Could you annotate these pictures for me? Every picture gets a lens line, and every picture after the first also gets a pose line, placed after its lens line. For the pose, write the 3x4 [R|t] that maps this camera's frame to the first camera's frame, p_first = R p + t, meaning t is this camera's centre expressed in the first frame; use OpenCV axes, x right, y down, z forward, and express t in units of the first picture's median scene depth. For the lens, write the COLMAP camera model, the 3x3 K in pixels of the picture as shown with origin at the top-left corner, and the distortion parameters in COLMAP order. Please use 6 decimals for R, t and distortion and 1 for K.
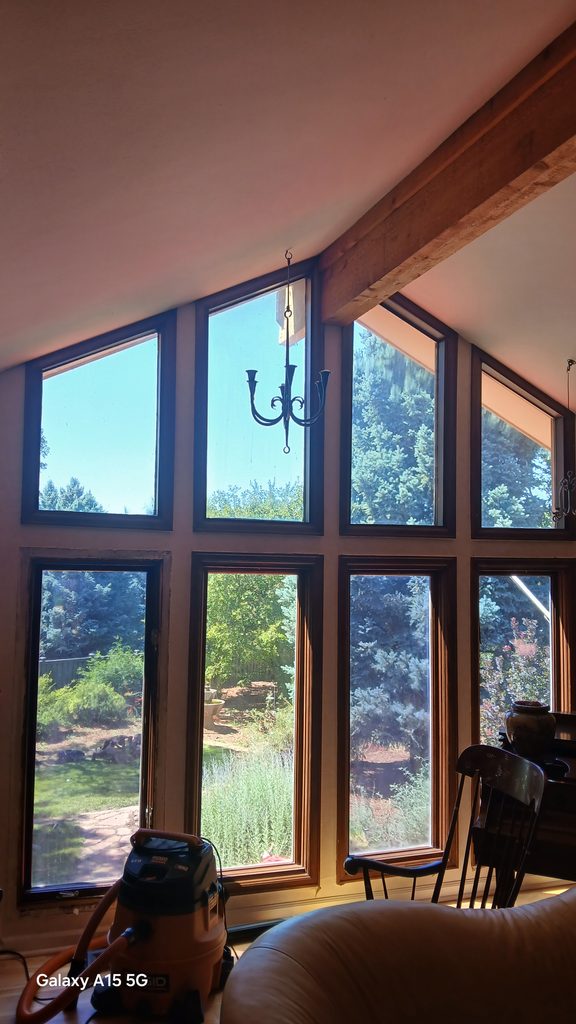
lens RADIAL K [[791.8, 0, 292.6], [0, 791.8, 513.8], [0, 0, 1]] dist [-0.004221, -0.010019]
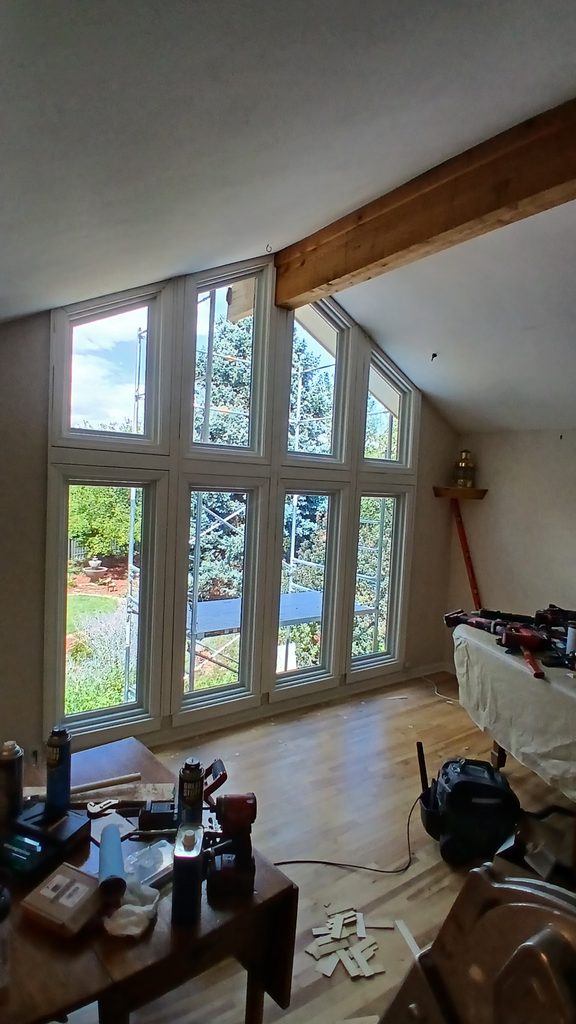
lens RADIAL K [[510.5, 0, 292.5], [0, 510.5, 520.0], [0, 0, 1]] dist [-0.024422, -0.012342]
pose [[0.956141, 0.011274, 0.292689, -0.201080], [-0.052201, 0.989821, 0.132399, 0.002638], [-0.288217, -0.141871, 0.946997, 0.136295]]
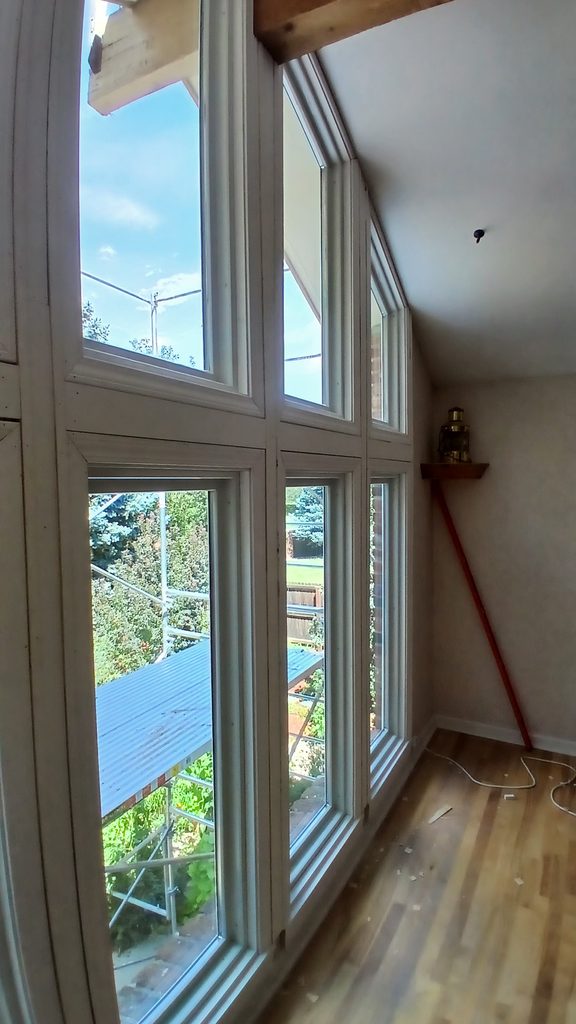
lens RADIAL K [[510.5, 0, 286.9], [0, 510.5, 511.4], [0, 0, 1]] dist [-0.024422, -0.012342]
pose [[0.754072, -0.062442, 0.653817, -0.212767], [-0.017736, 0.993171, 0.115308, 0.055878], [-0.656552, -0.098547, 0.747815, 0.761173]]
